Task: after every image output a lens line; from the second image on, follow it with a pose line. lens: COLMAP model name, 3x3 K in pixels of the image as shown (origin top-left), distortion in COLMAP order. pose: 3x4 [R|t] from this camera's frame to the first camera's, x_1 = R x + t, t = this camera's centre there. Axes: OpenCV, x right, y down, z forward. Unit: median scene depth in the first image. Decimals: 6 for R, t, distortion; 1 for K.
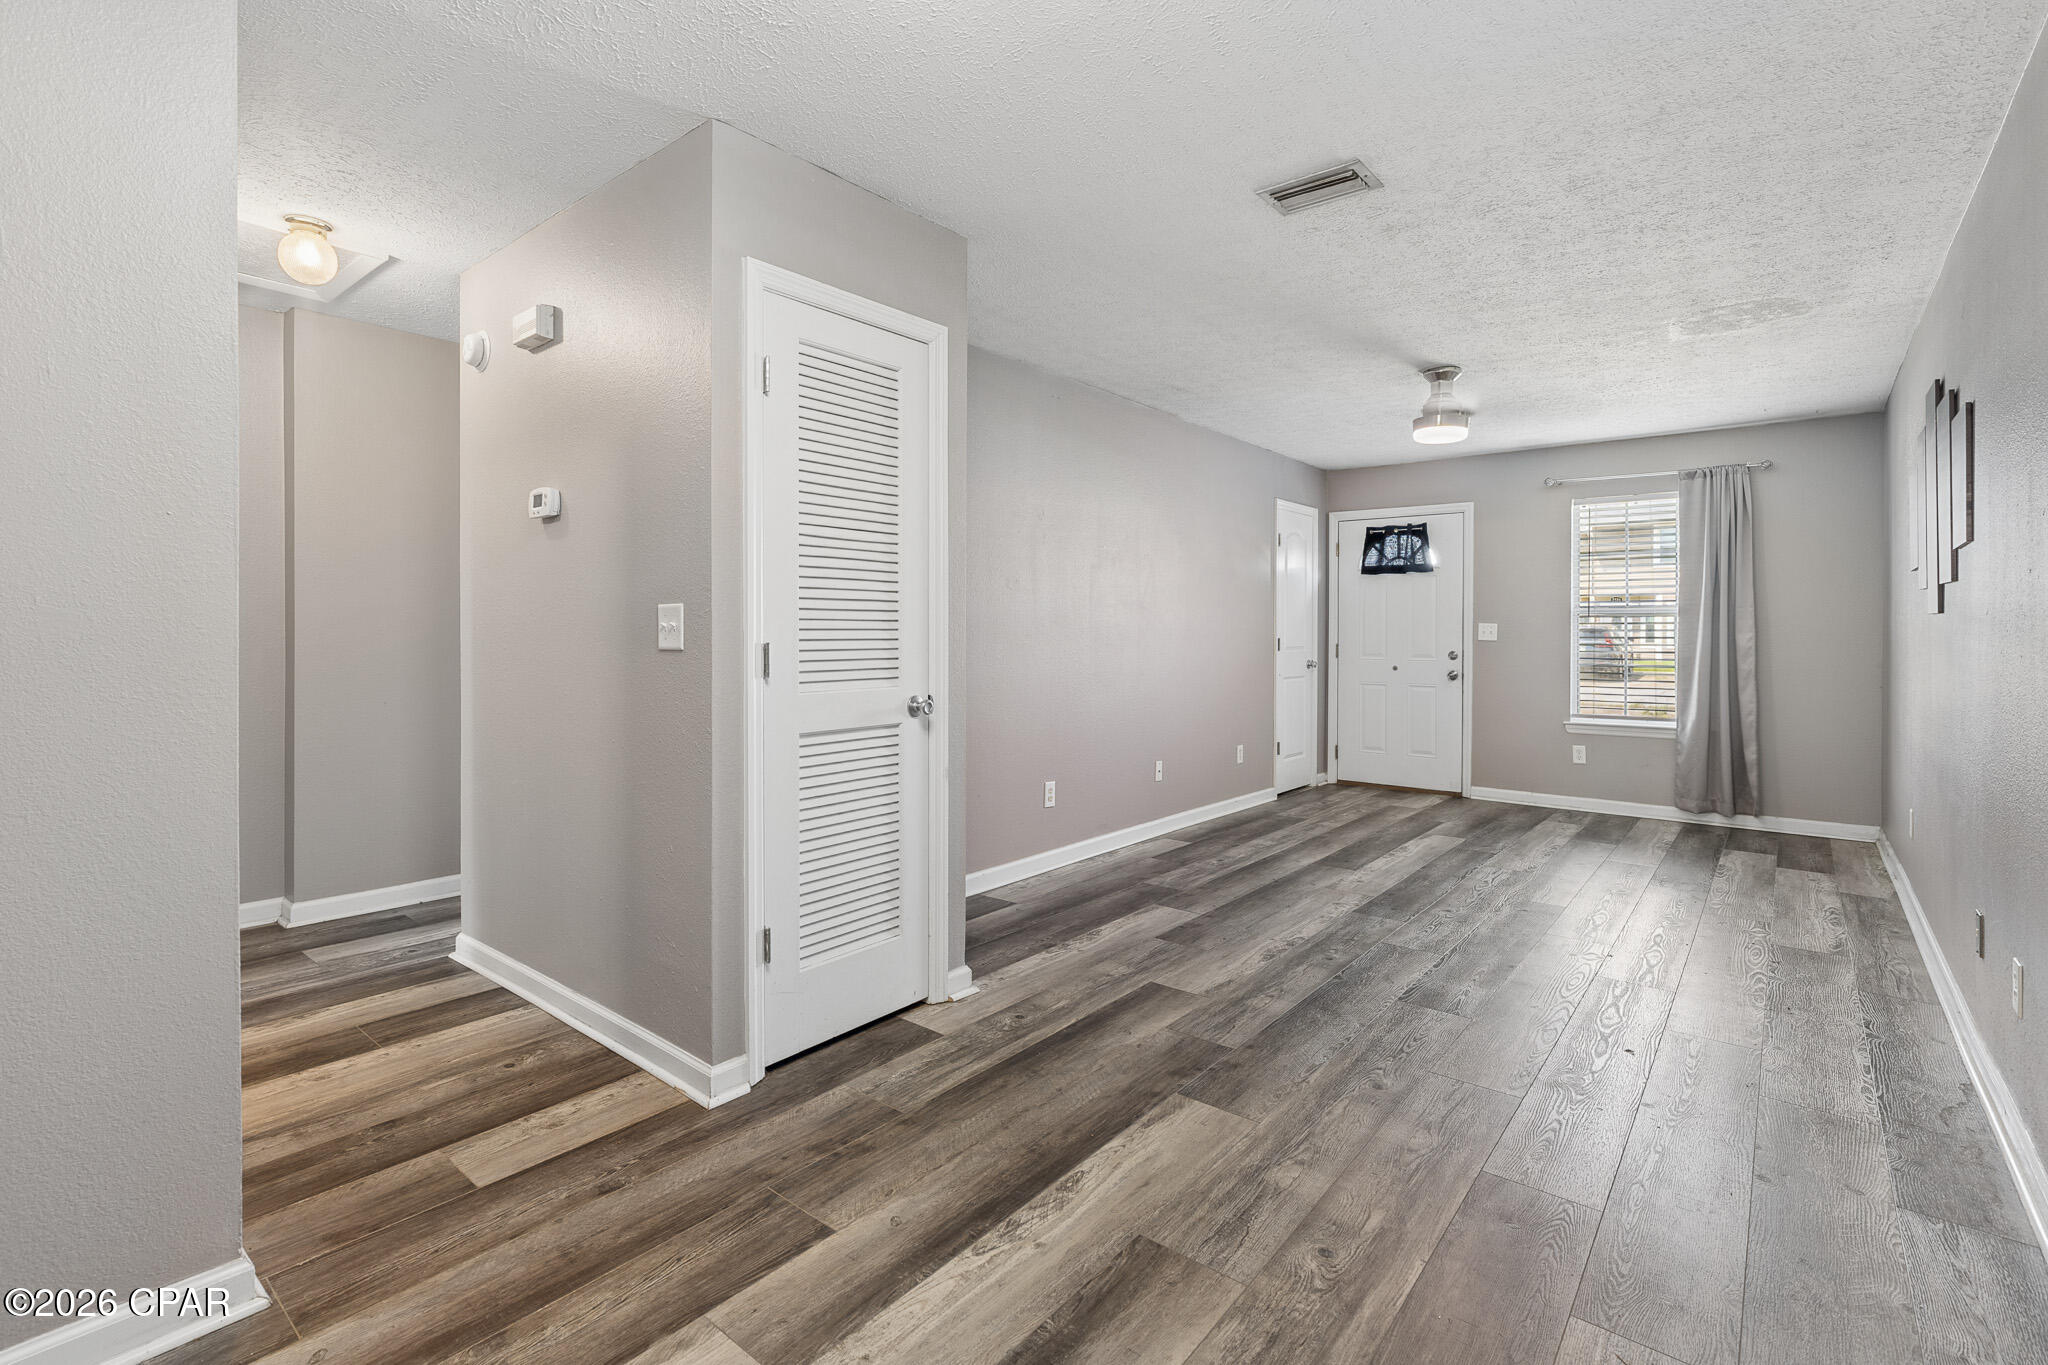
lens RADIAL K [[941.3, 0, 1012.7], [0, 941.3, 629.9], [0, 0, 1]] dist [-0.005956, 0.003650]
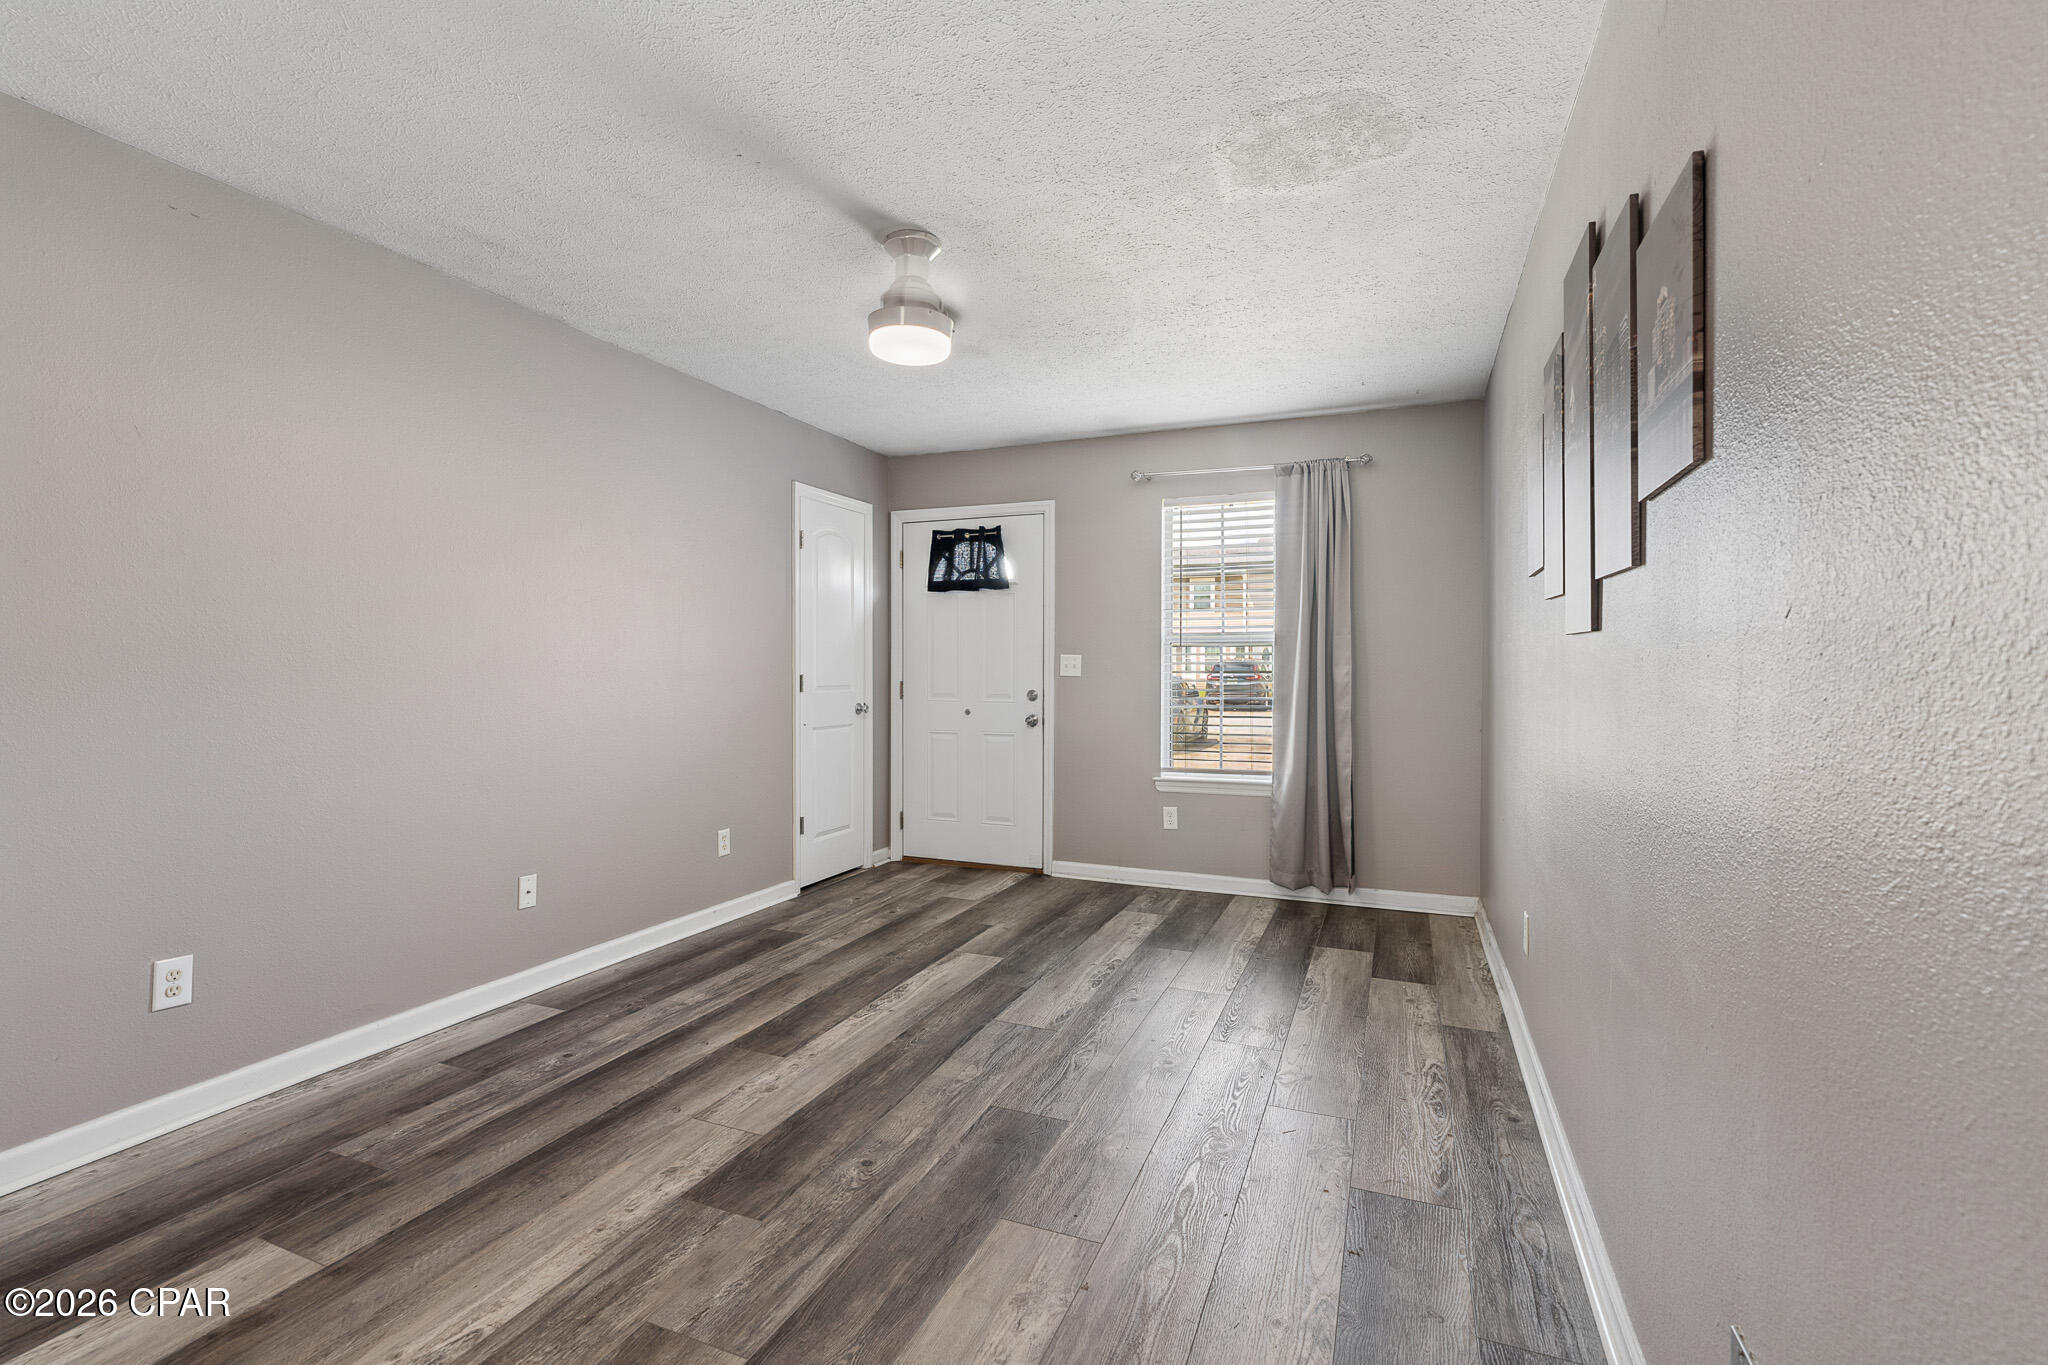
lens RADIAL K [[941.3, 0, 999.1], [0, 941.3, 674.0], [0, 0, 1]] dist [-0.005956, 0.003650]
pose [[0.958105, -0.004016, 0.286388, 0.253716], [0.001078, 0.999945, 0.010416, 0.000999], [-0.286414, -0.009671, 0.958057, 0.296708]]
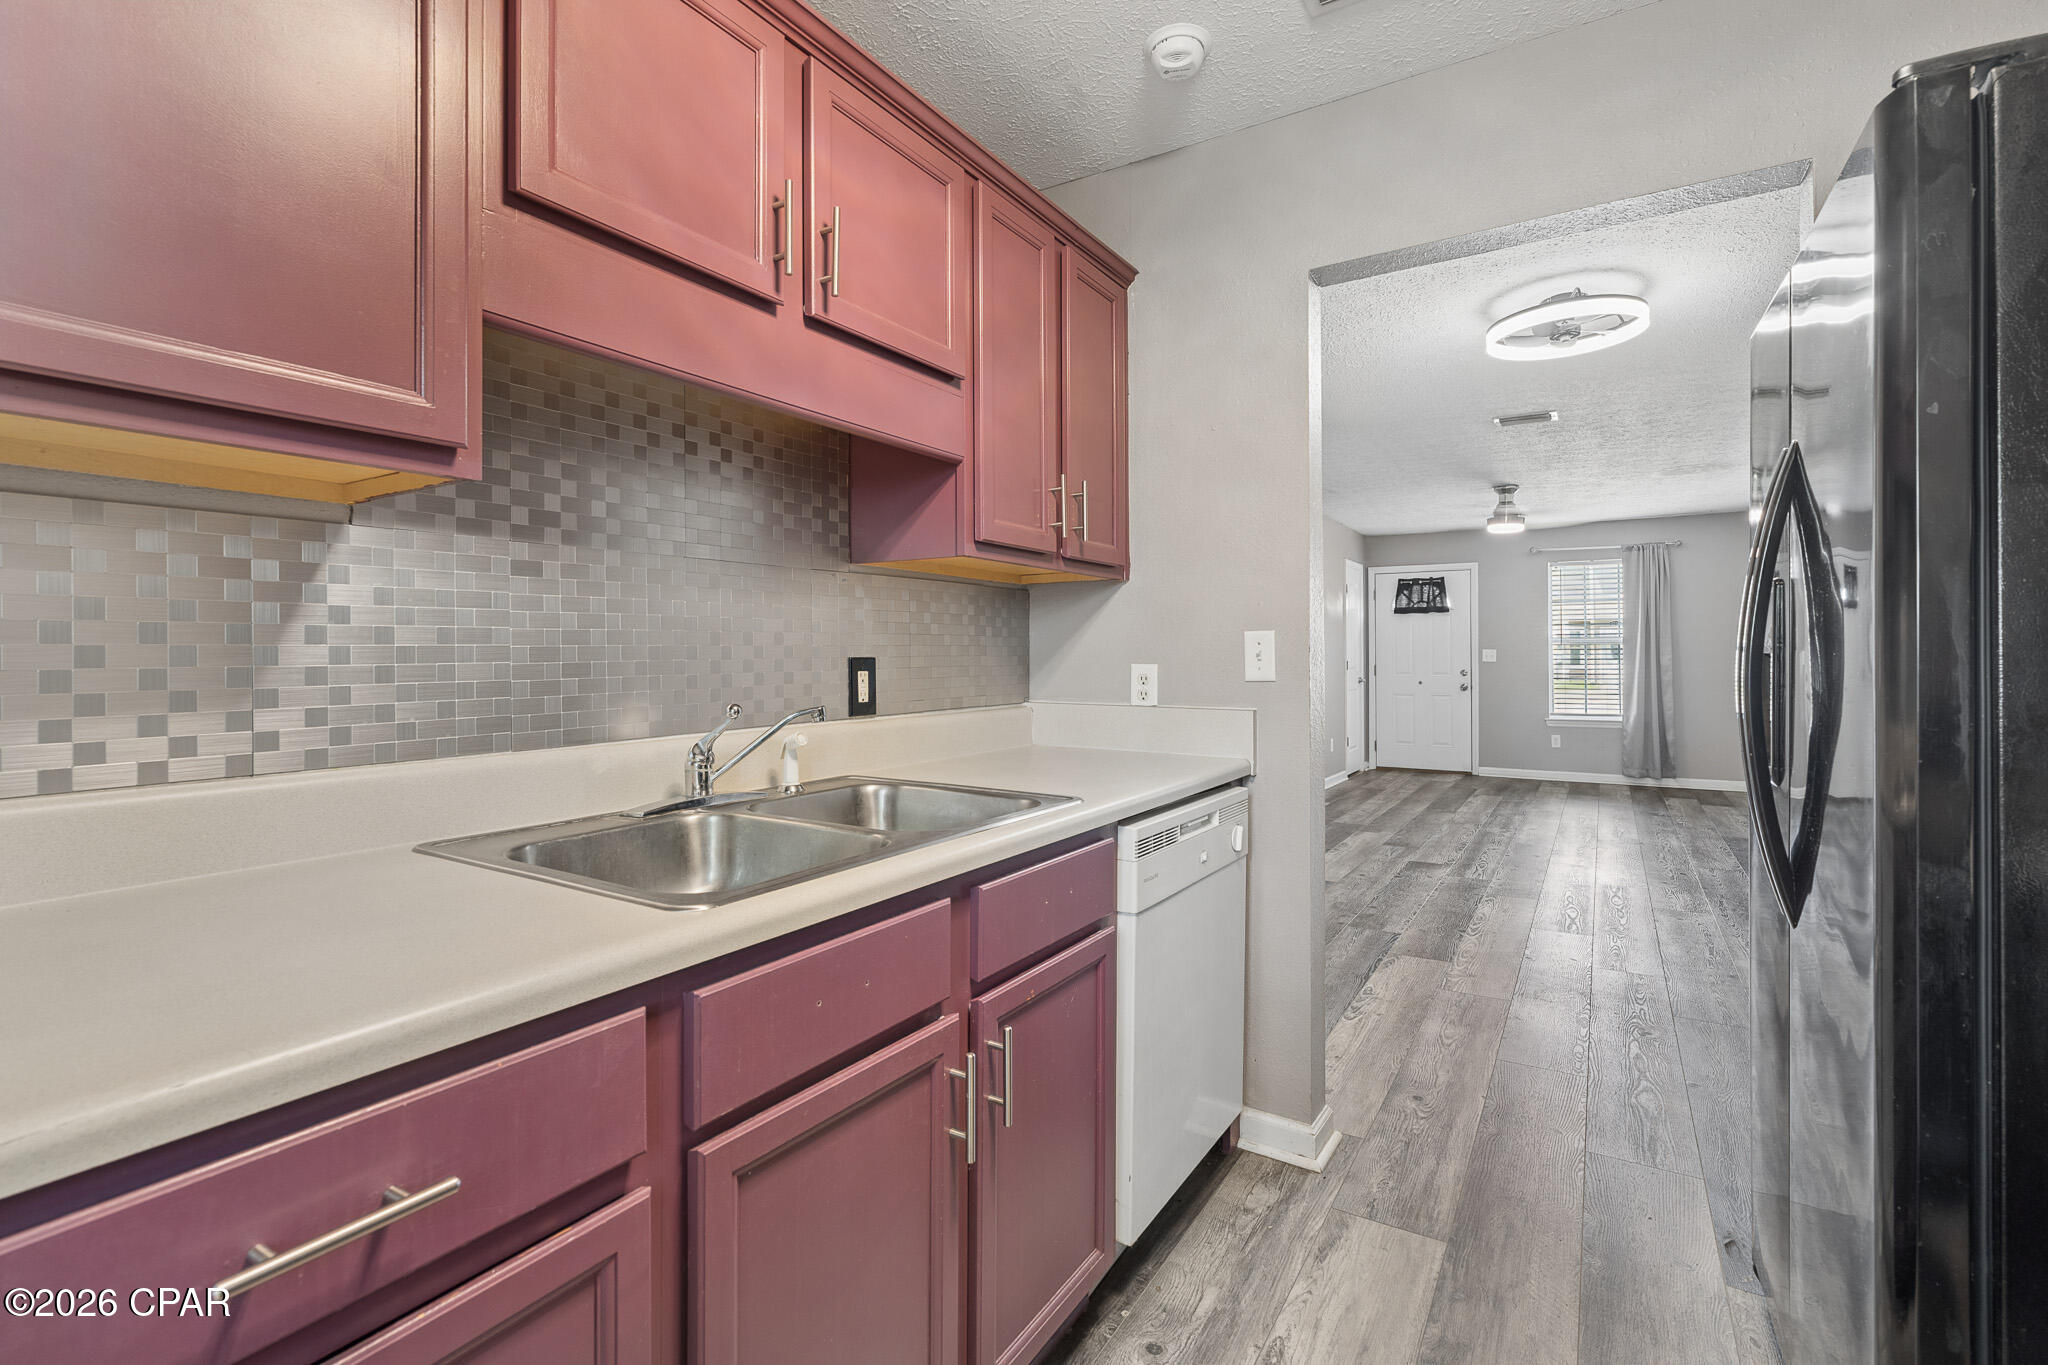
lens RADIAL K [[941.3, 0, 1021.9], [0, 941.3, 634.9], [0, 0, 1]] dist [-0.005956, 0.003650]
pose [[0.990622, -0.002006, 0.136616, -0.428404], [0.005119, 0.999735, -0.022433, -0.001062], [-0.136535, 0.022922, 0.990370, -0.330906]]
